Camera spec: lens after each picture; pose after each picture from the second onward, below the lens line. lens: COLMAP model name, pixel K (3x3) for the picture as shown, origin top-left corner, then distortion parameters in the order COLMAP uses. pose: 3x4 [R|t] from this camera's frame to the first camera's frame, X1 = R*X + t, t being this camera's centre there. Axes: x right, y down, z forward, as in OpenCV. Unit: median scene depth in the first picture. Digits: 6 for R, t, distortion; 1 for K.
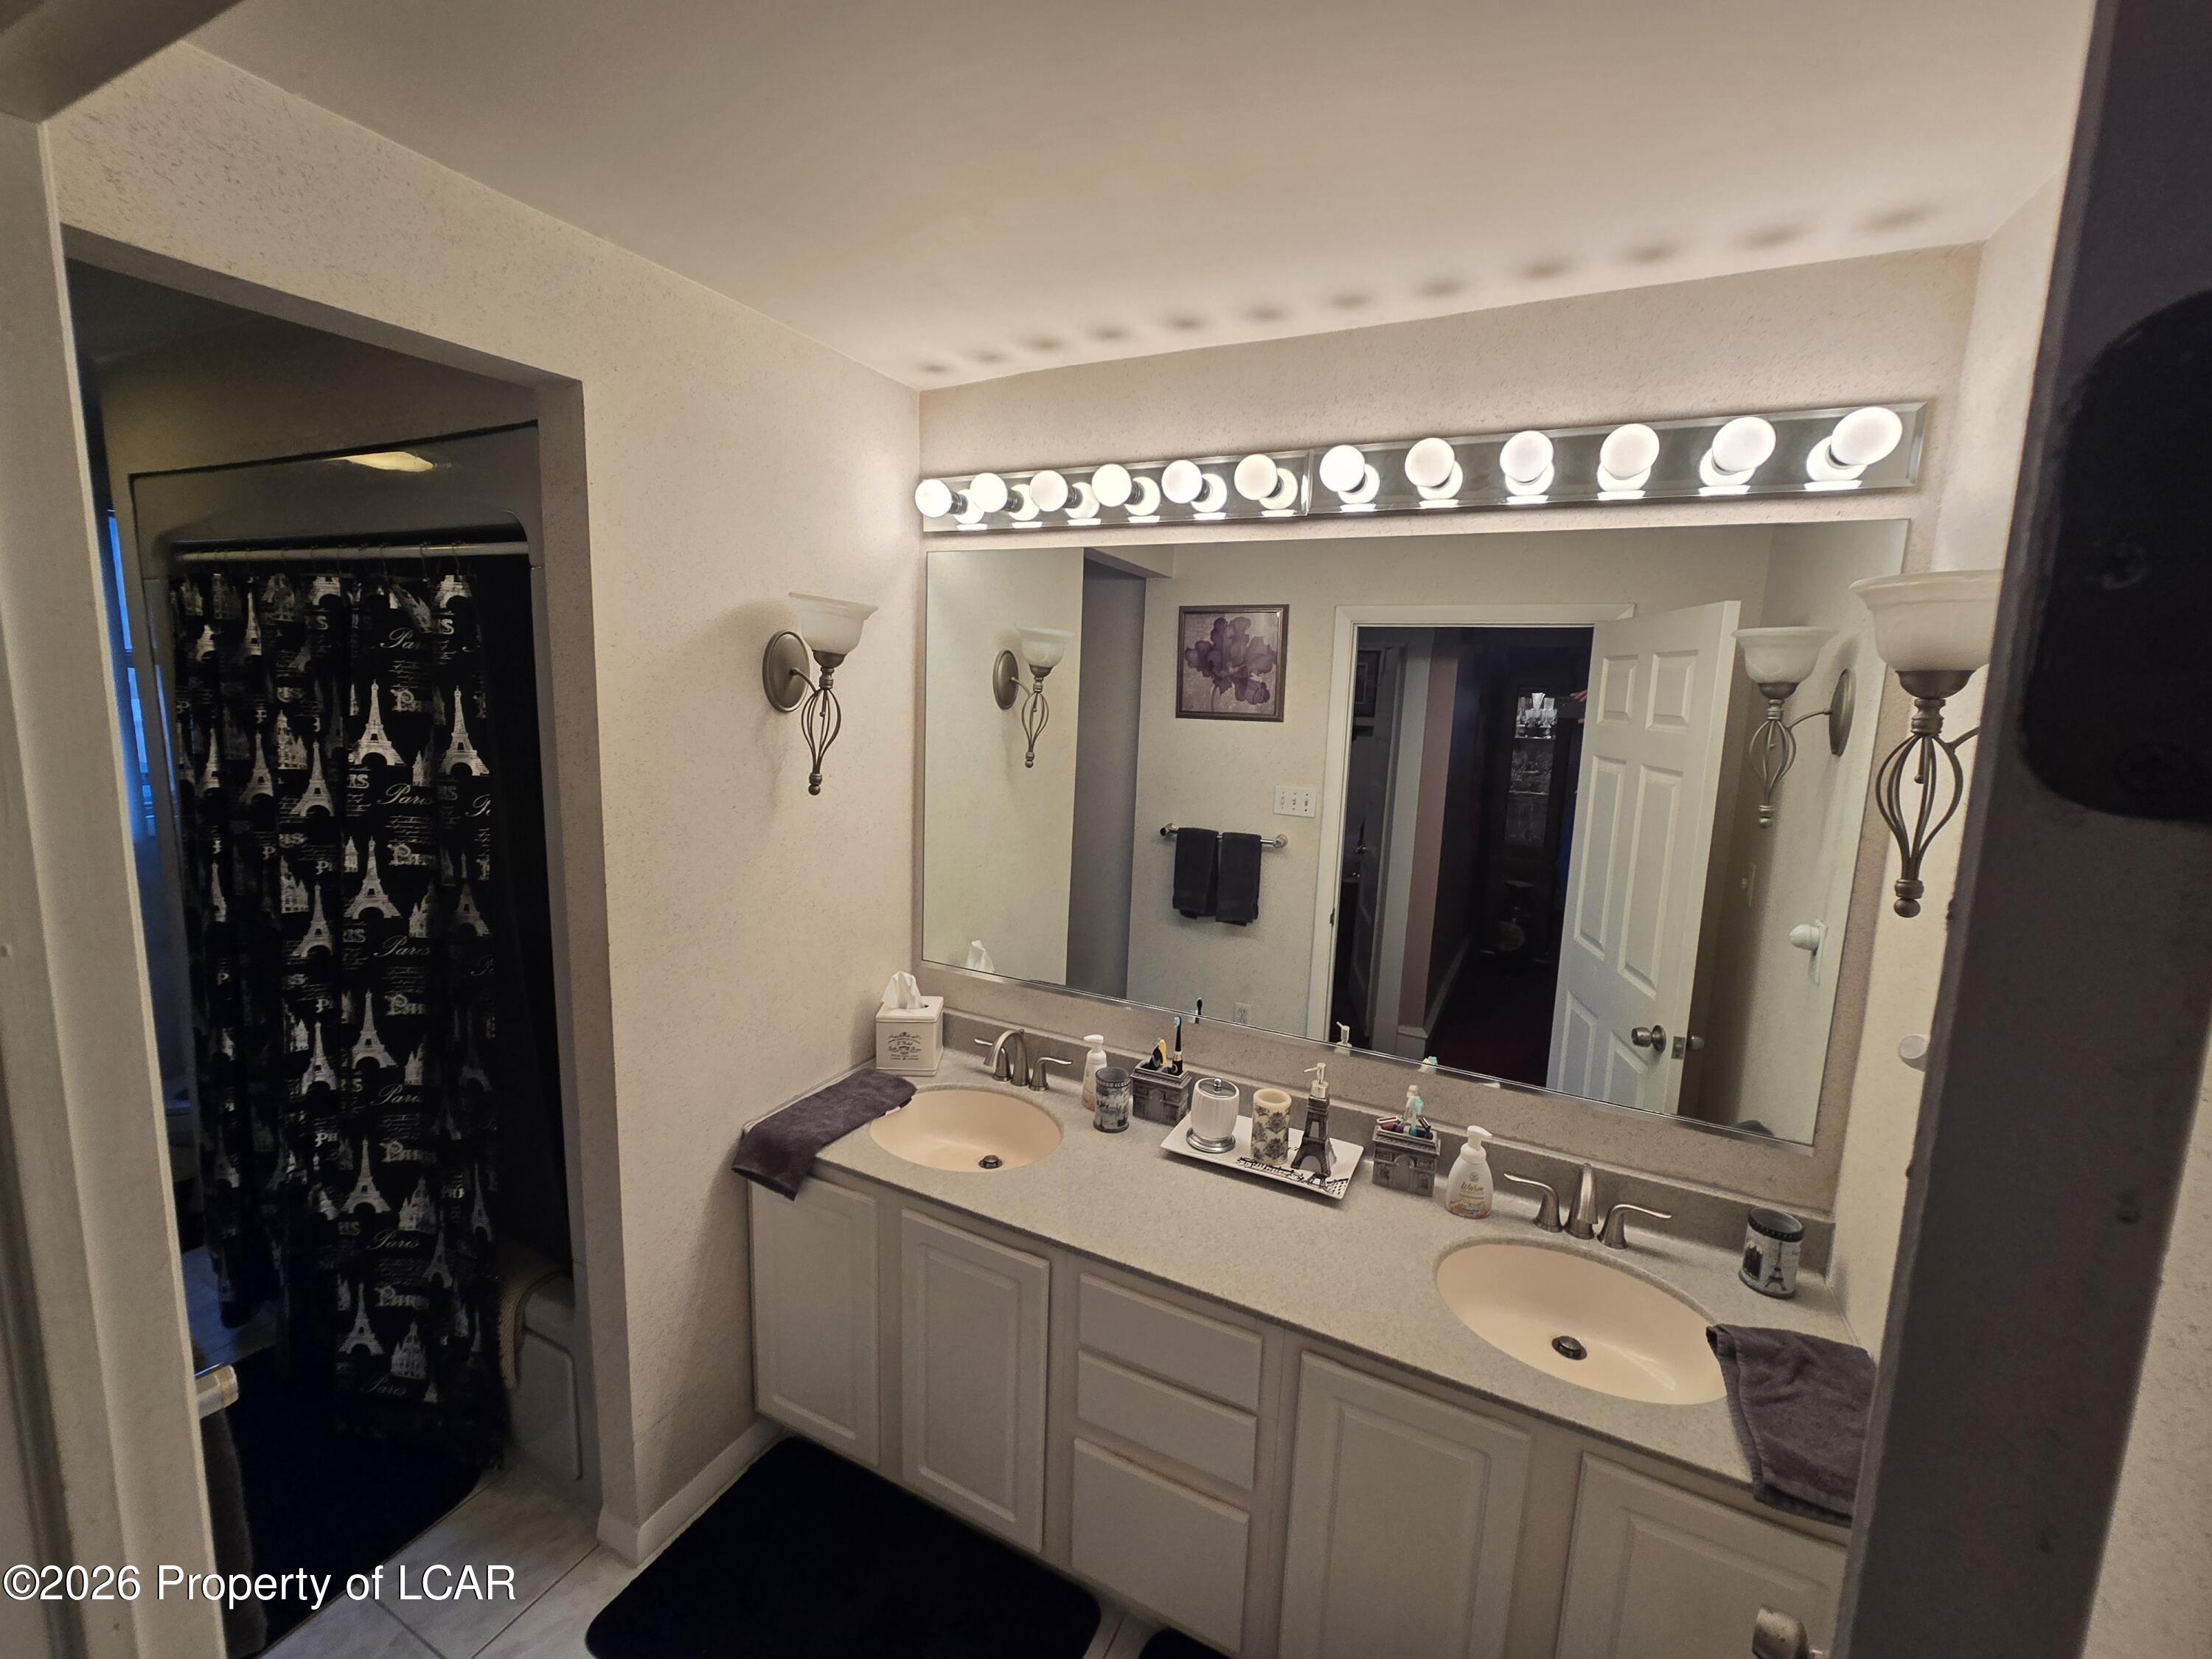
lens RADIAL K [[908.3, 0, 1106.0], [0, 908.3, 812.5], [0, 0, 1]] dist [-0.003013, 0.001481]
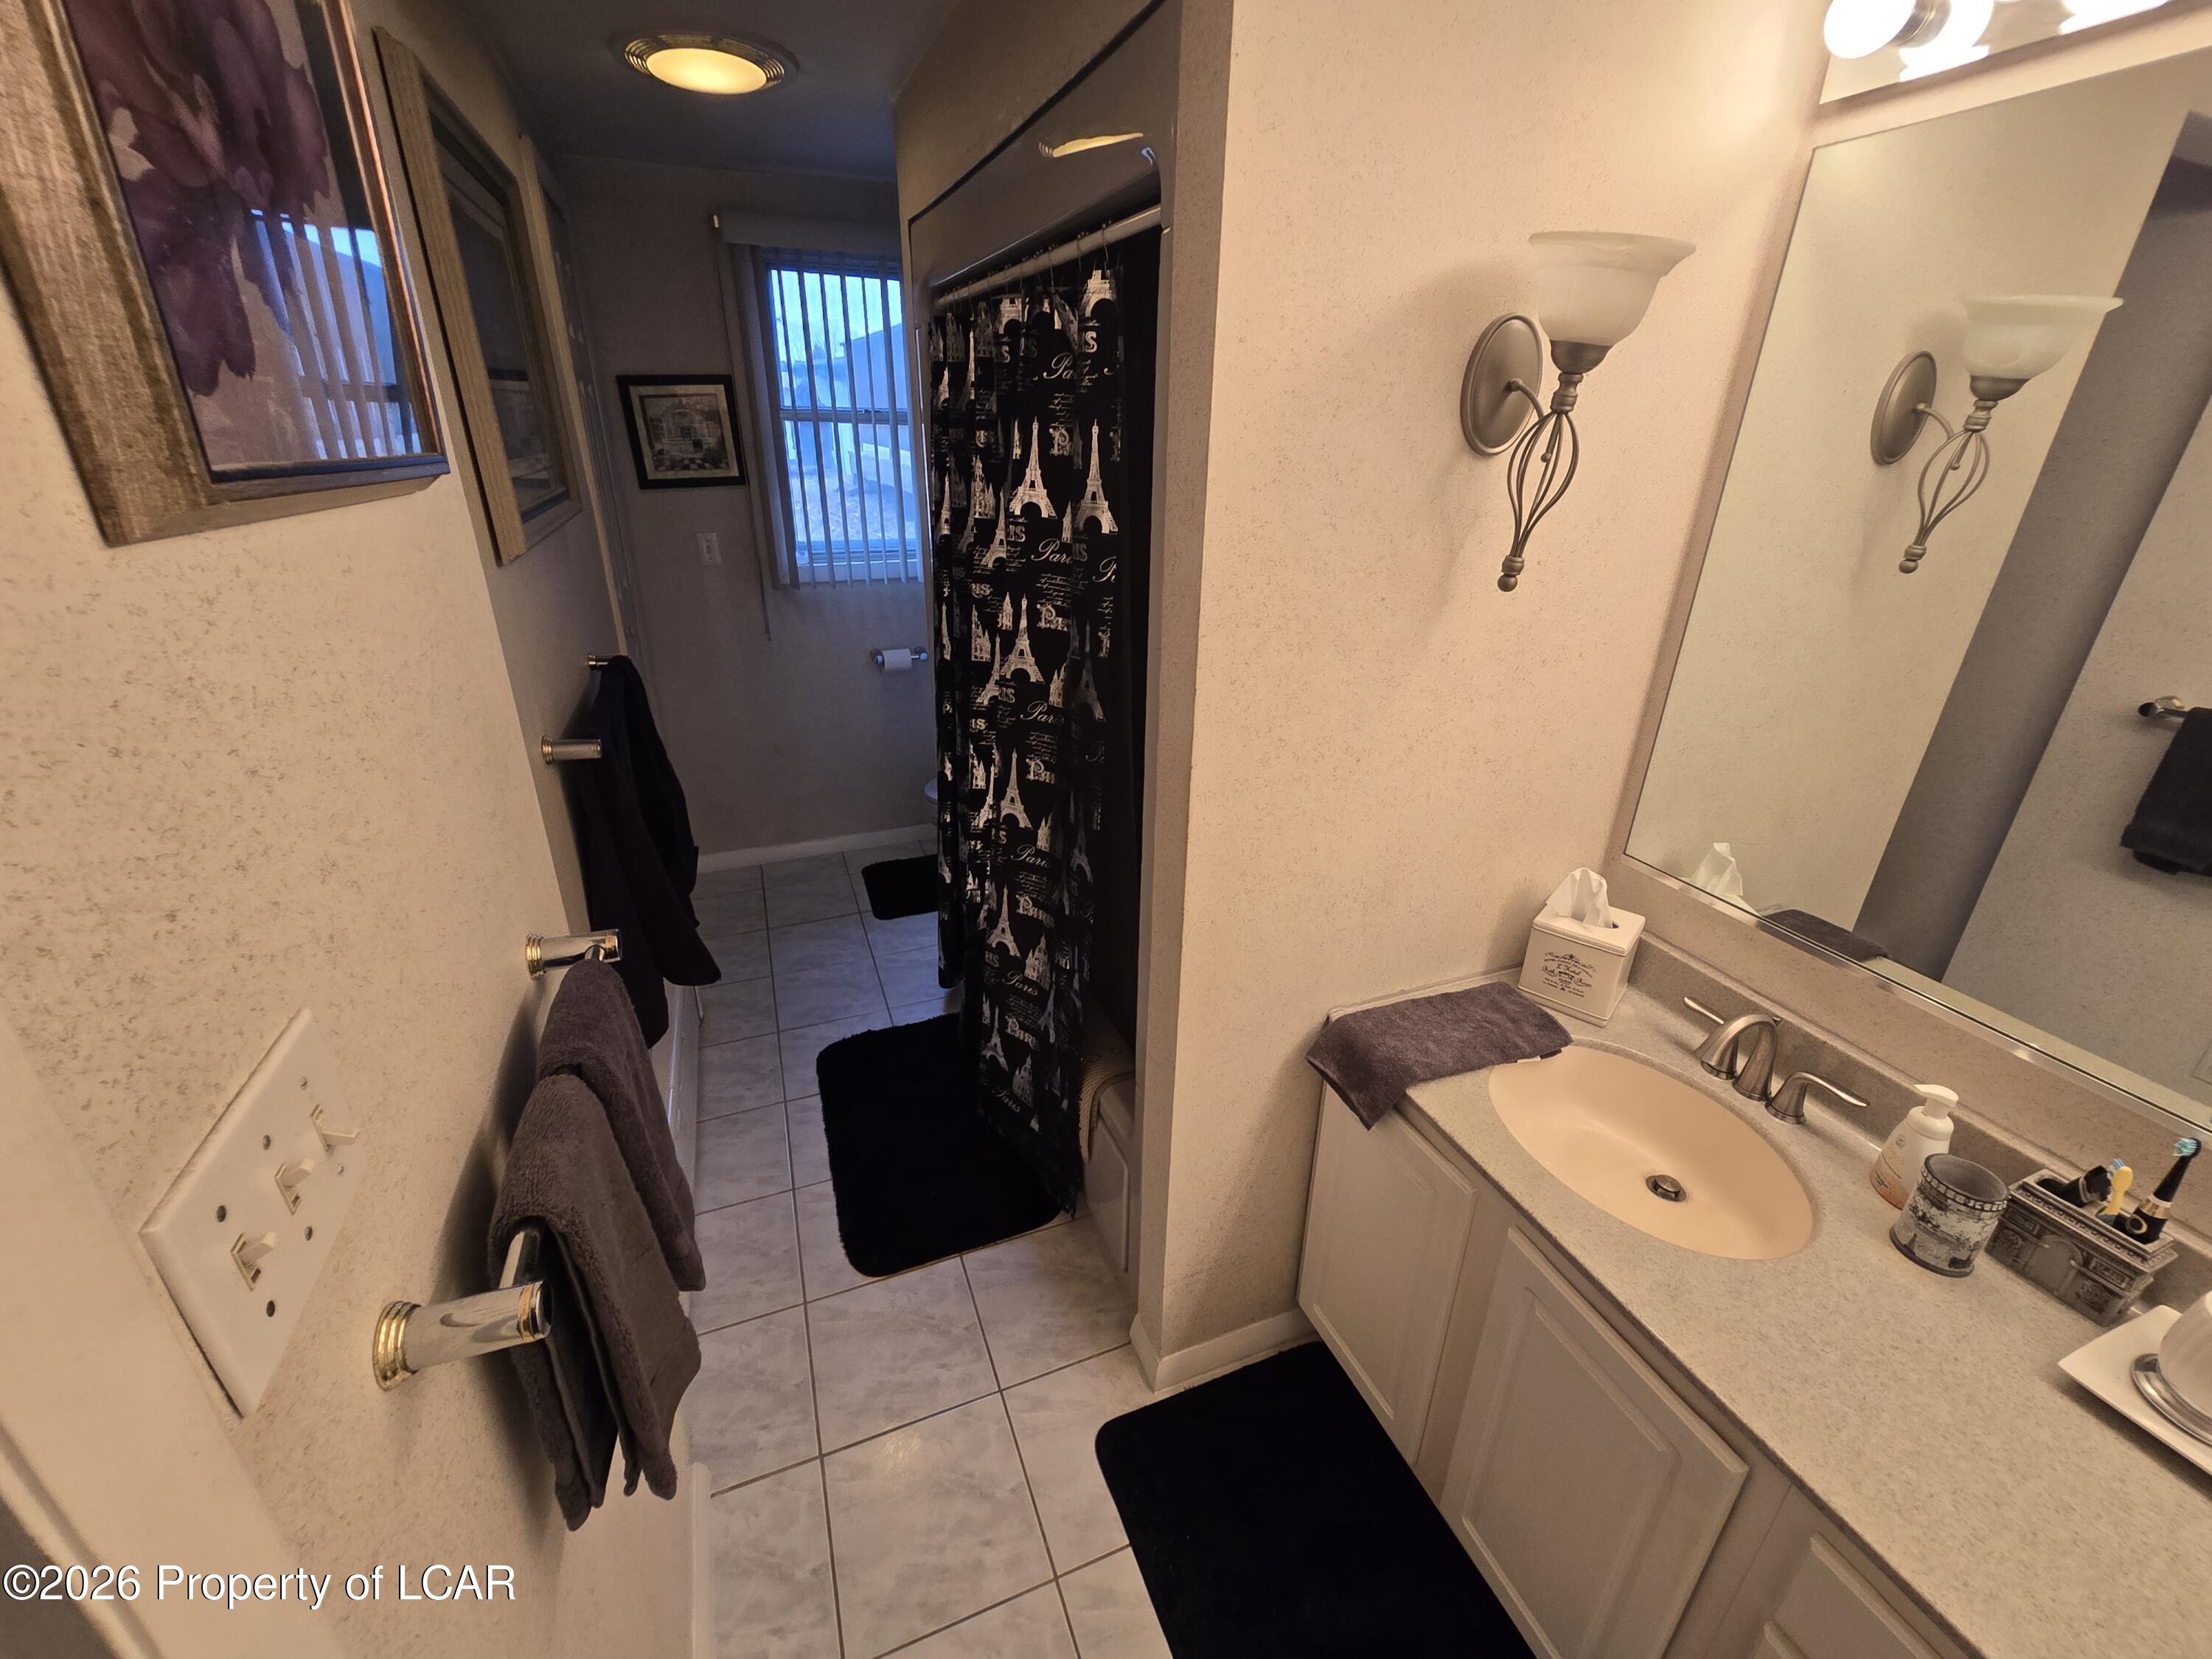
lens RADIAL K [[908.3, 0, 1108.0], [0, 908.3, 810.0], [0, 0, 1]] dist [-0.003013, 0.001481]
pose [[0.740838, 0.240291, -0.627231, -0.083203], [-0.091479, 0.961214, 0.260192, -0.011028], [0.665425, -0.135382, 0.734086, 0.298073]]
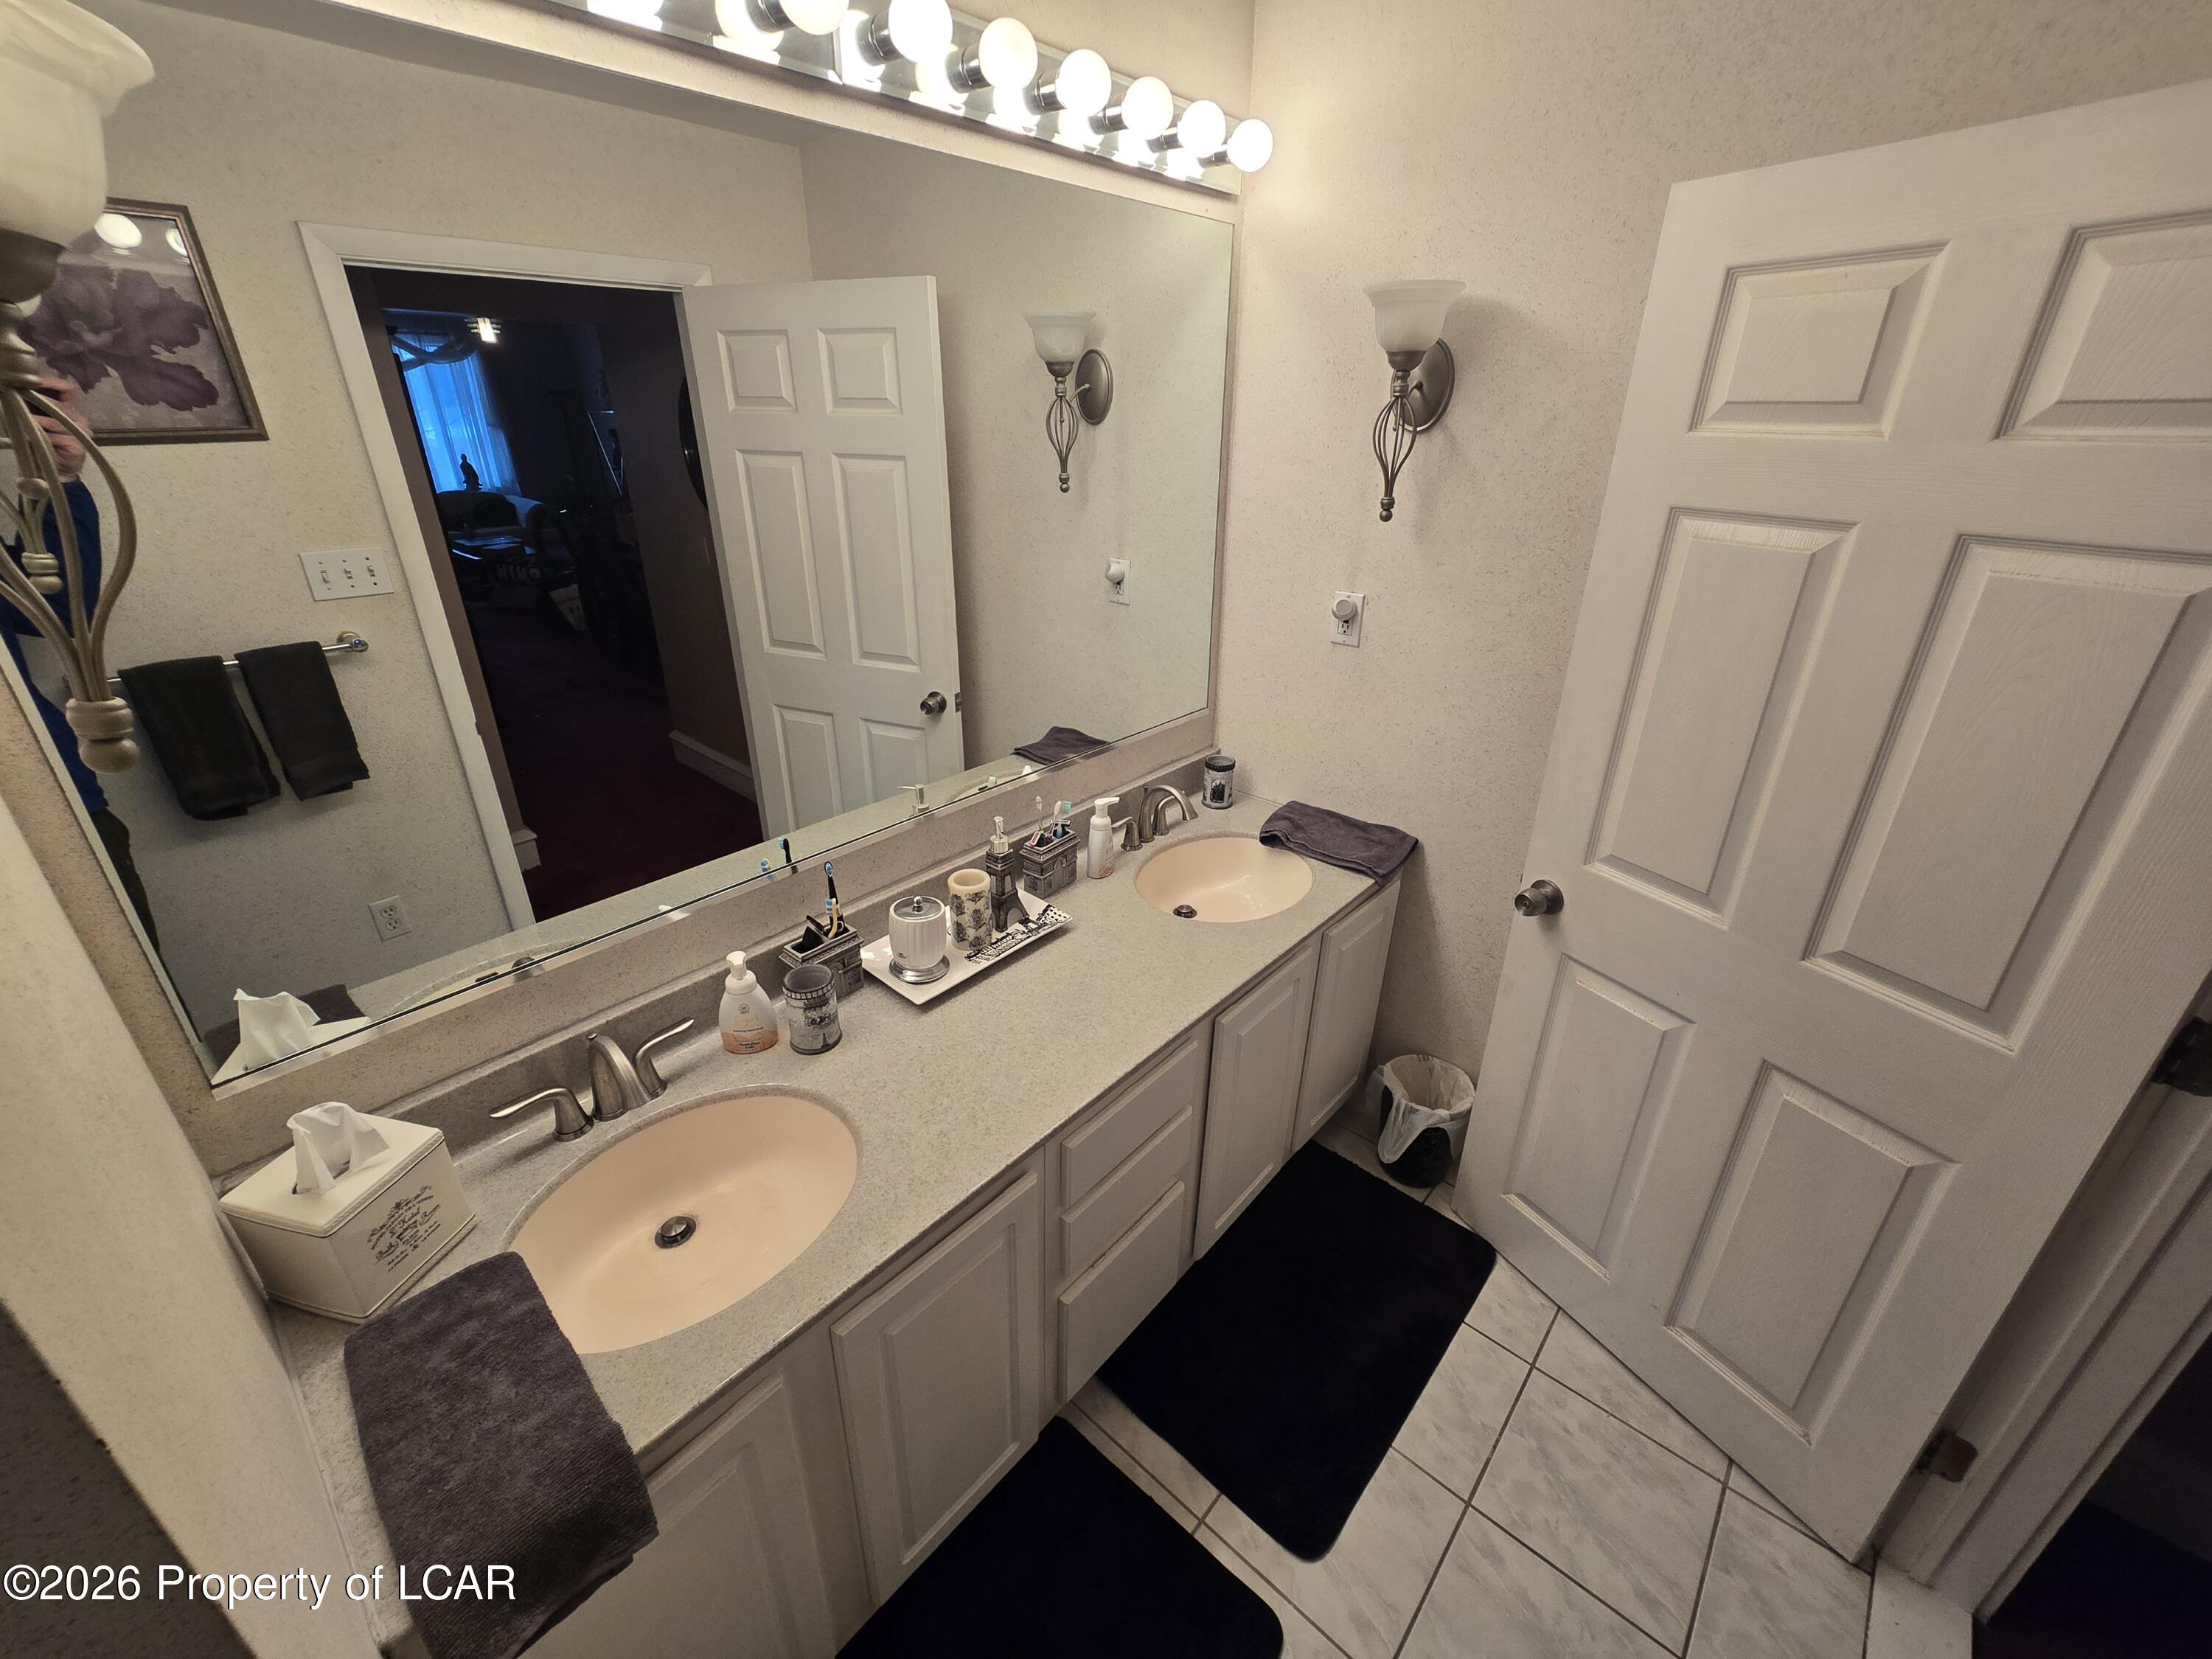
lens RADIAL K [[908.3, 0, 1122.6], [0, 908.3, 799.8], [0, 0, 1]] dist [-0.003013, 0.001481]
pose [[0.256466, -0.423019, 0.869069, -0.475615], [0.138099, 0.905954, 0.400219, -0.084135], [-0.956637, 0.017375, 0.290764, 0.548632]]
